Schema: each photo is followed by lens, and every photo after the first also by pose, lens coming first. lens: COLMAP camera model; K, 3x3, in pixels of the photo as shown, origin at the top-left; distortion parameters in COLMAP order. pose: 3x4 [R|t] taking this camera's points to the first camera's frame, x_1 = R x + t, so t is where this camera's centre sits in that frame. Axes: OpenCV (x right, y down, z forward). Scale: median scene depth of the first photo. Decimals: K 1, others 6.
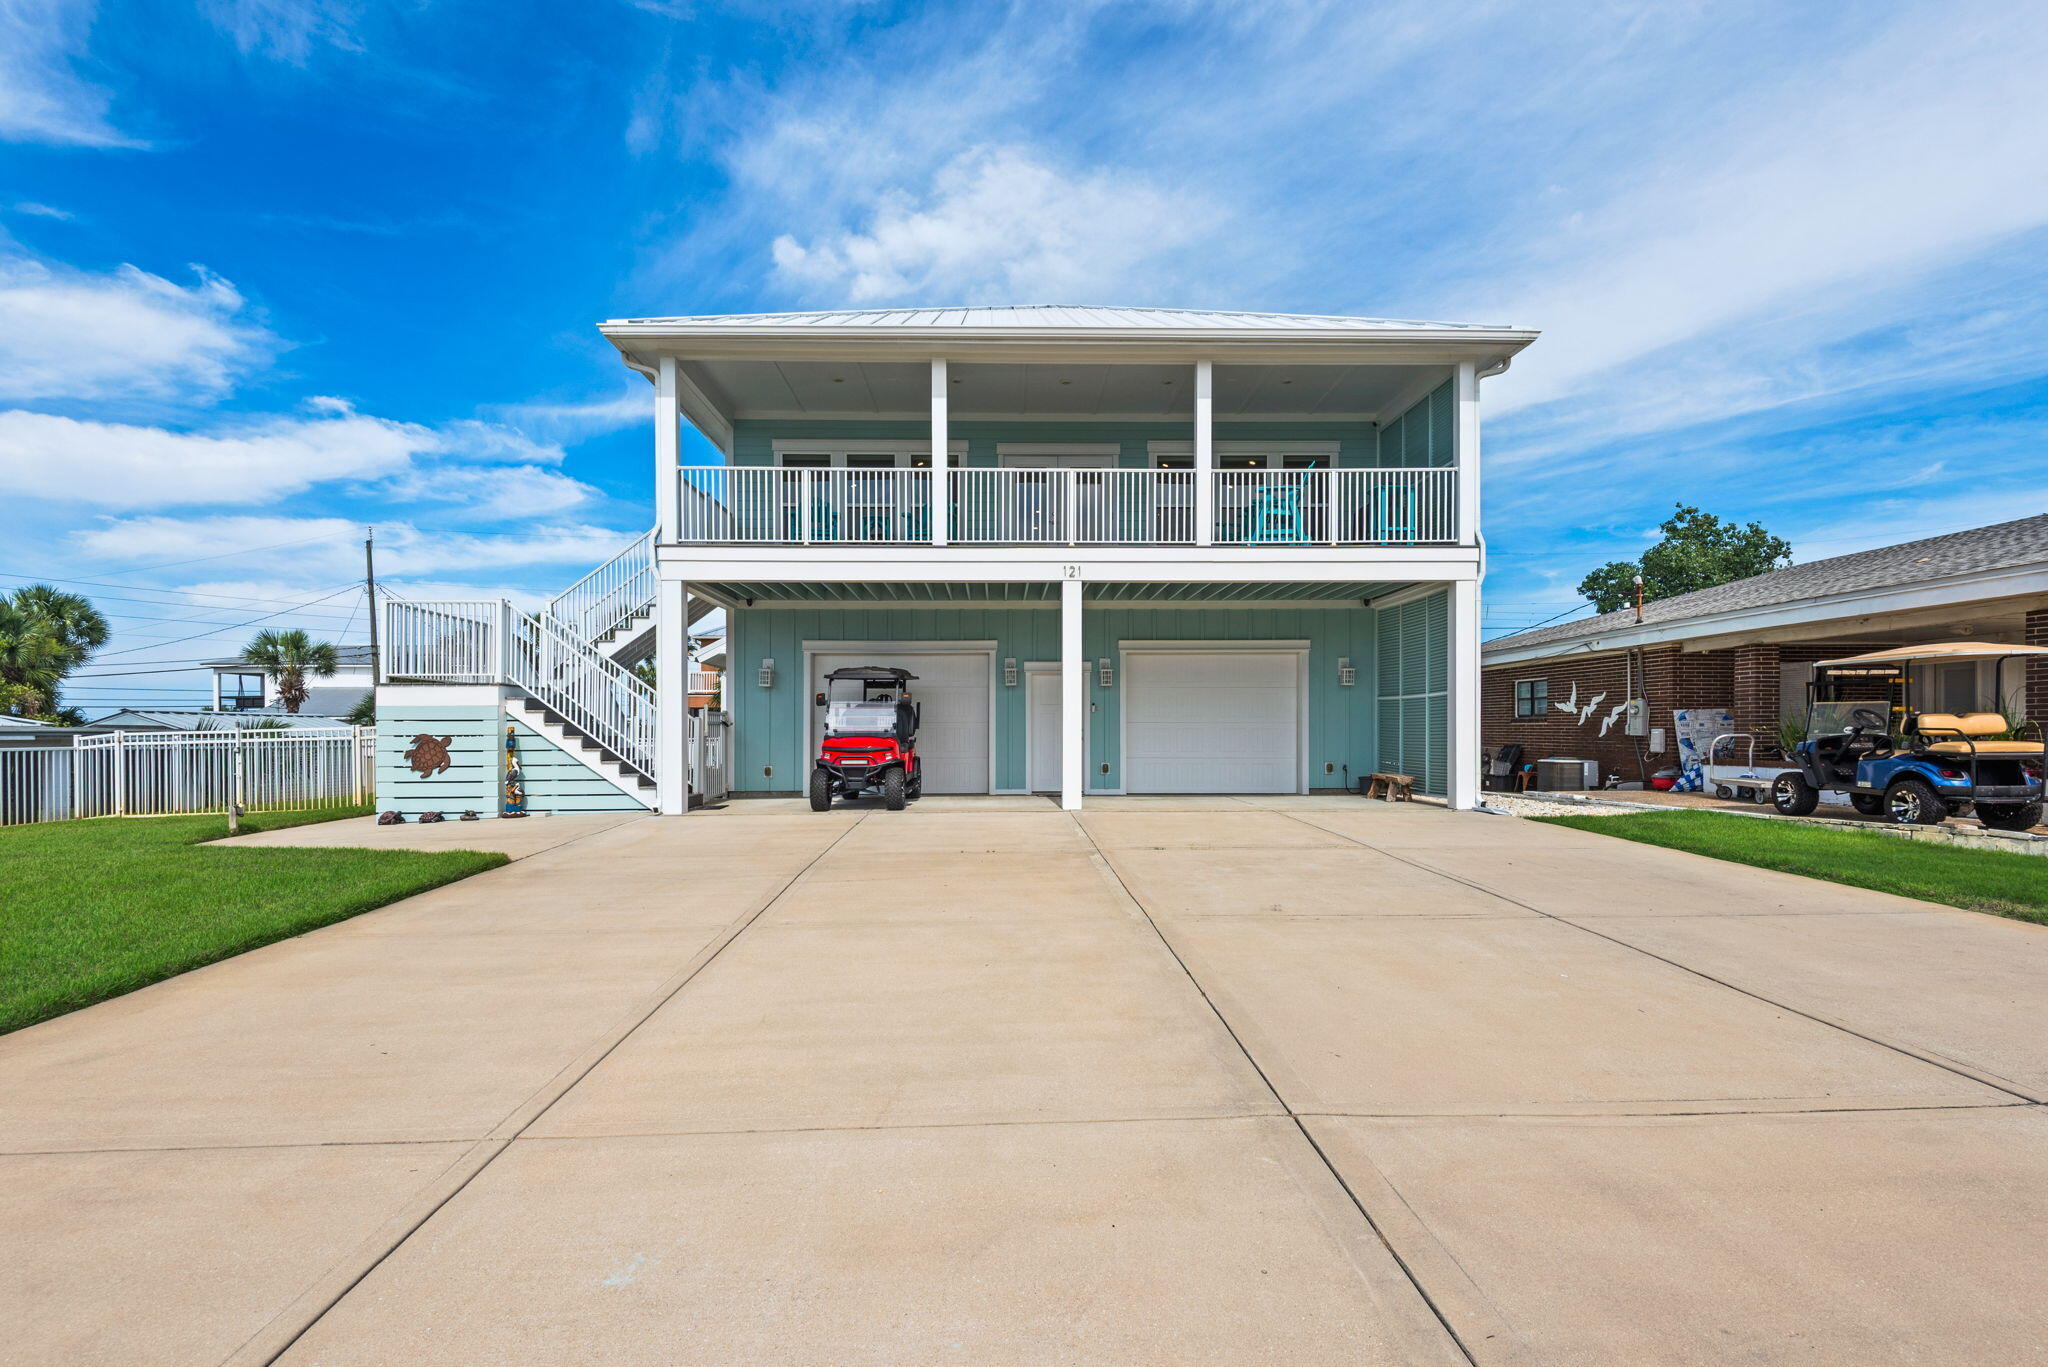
lens RADIAL K [[954.7, 0, 1037.3], [0, 954.7, 707.2], [0, 0, 1]] dist [0.016705, -0.001031]
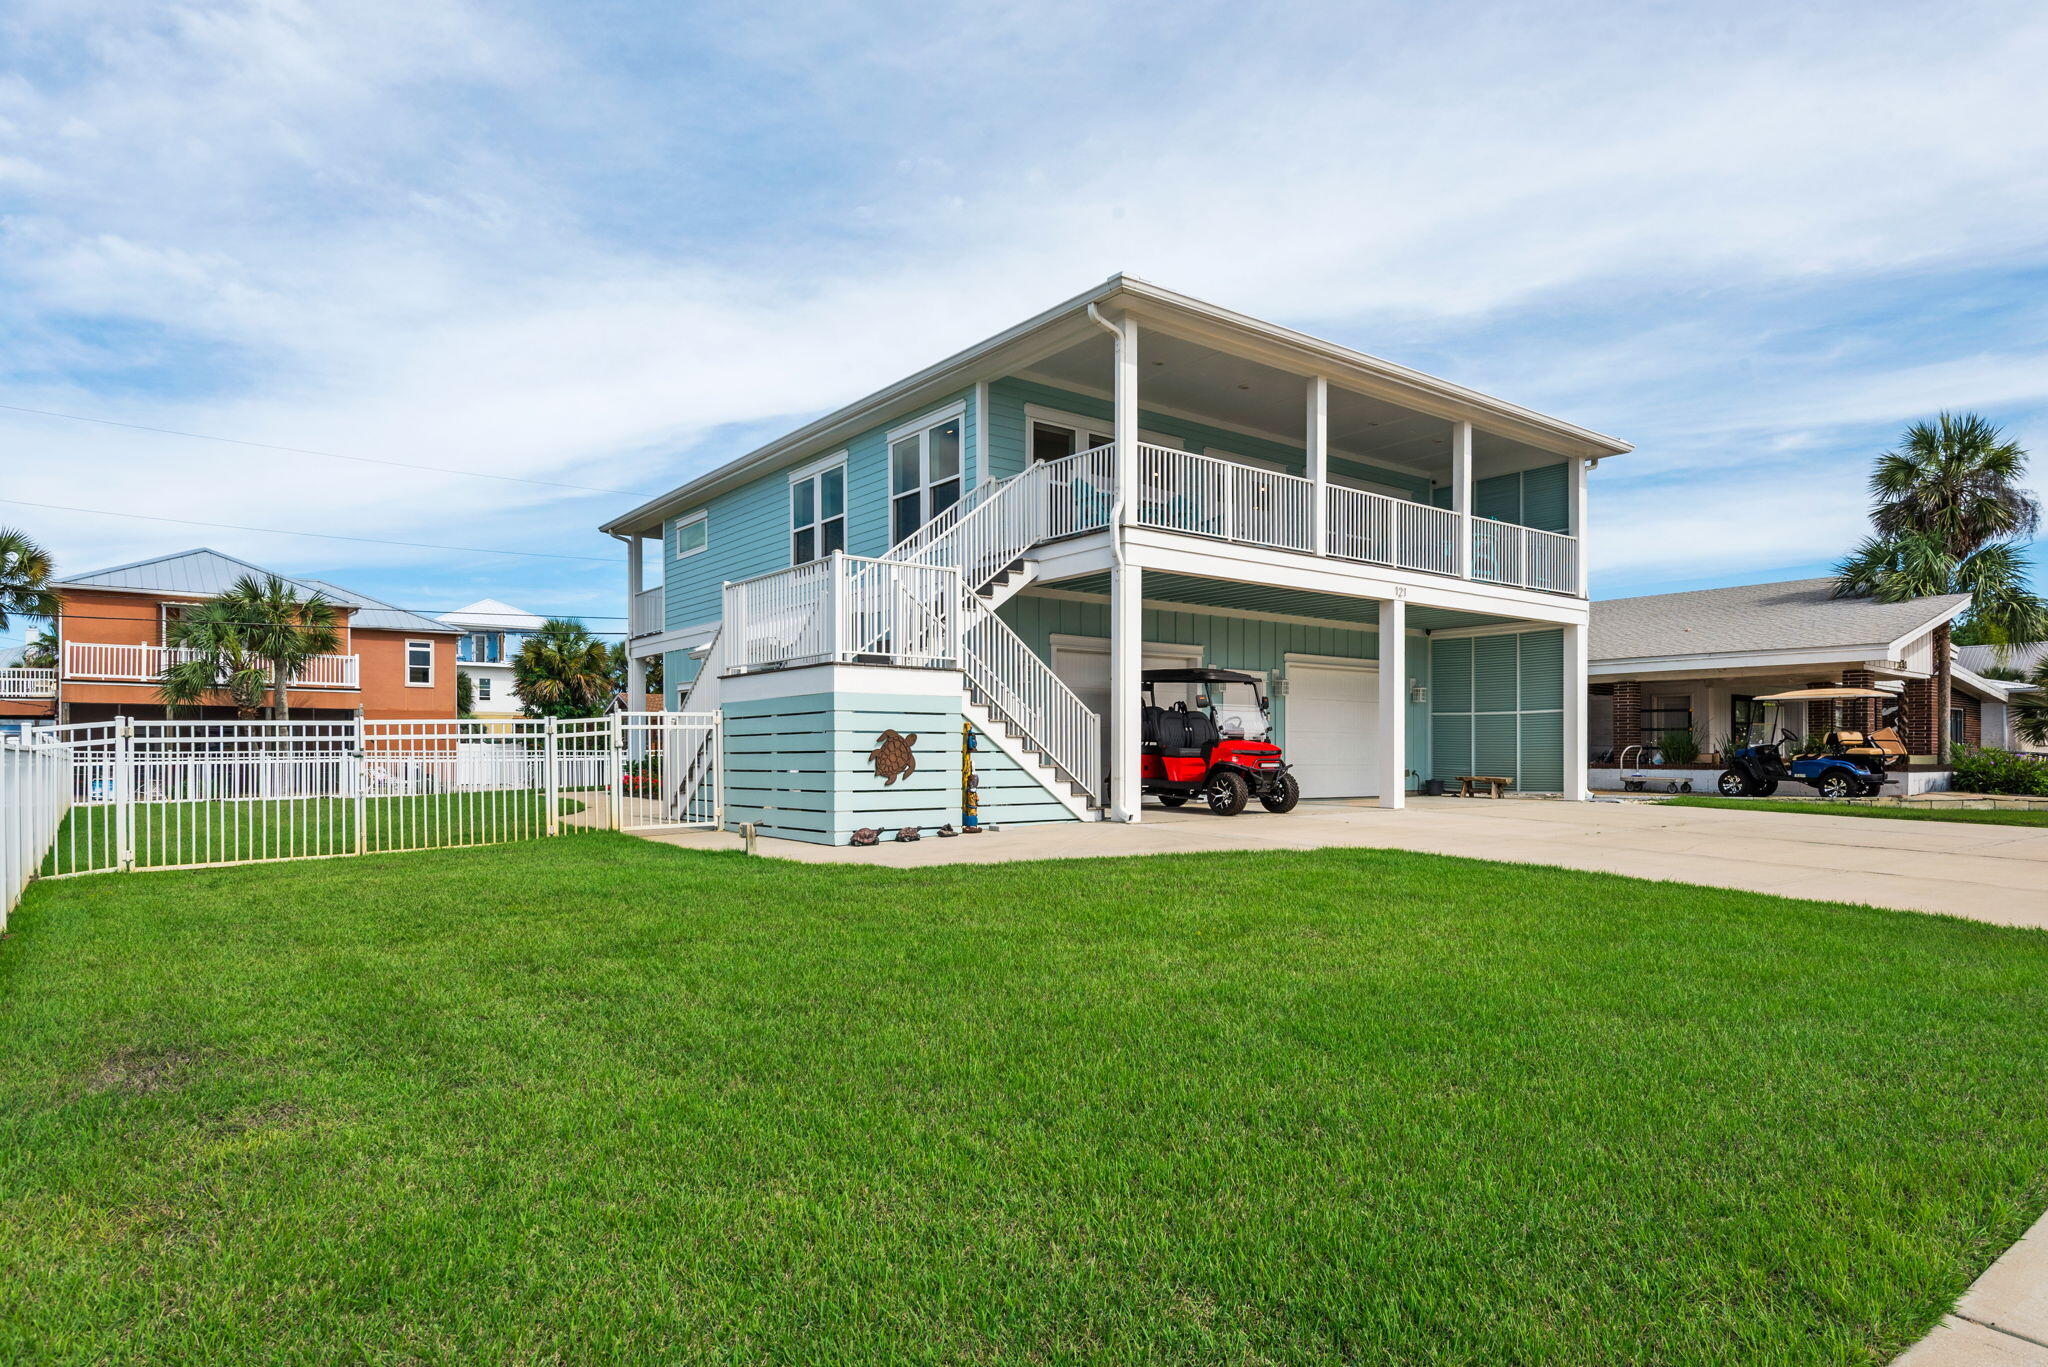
lens RADIAL K [[1137.3, 0, 1041.0], [0, 1137.3, 738.8], [0, 0, 1]] dist [0.035091, -0.004770]
pose [[0.806355, 0.012152, 0.591307, -1.072941], [-0.017613, 0.999839, 0.003471, 0.029893], [-0.591169, -0.013213, 0.806439, 0.175830]]
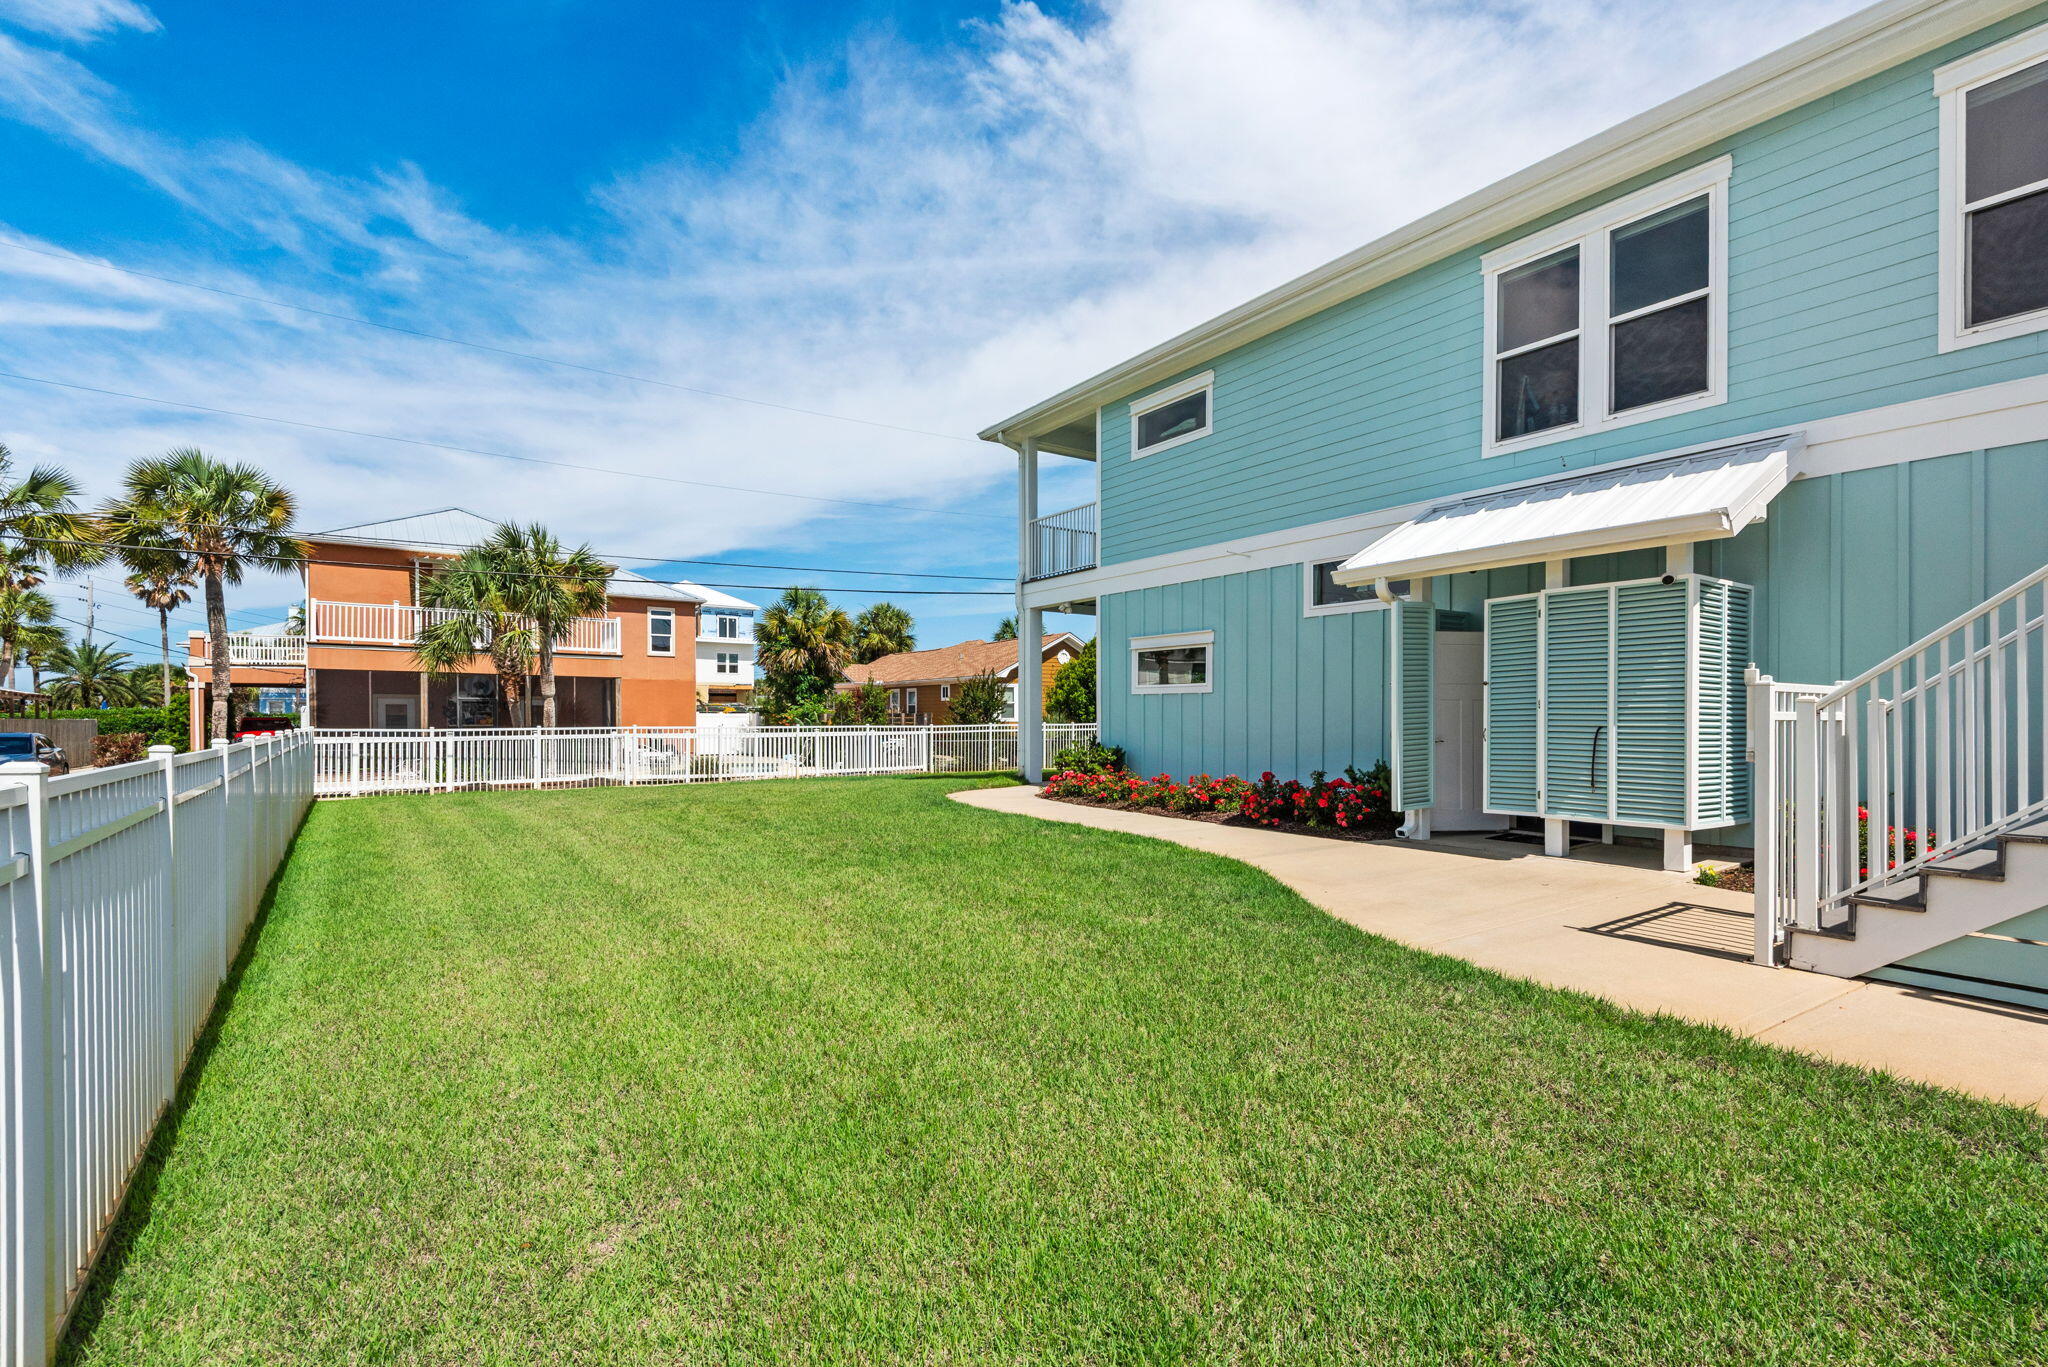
lens RADIAL K [[954.7, 0, 1070.3], [0, 954.7, 716.5], [0, 0, 1]] dist [0.016705, -0.001031]
pose [[0.832783, 0.008431, 0.553535, -1.105224], [-0.020401, 0.999672, 0.015468, 0.027355], [-0.553223, -0.024174, 0.832682, 1.248205]]
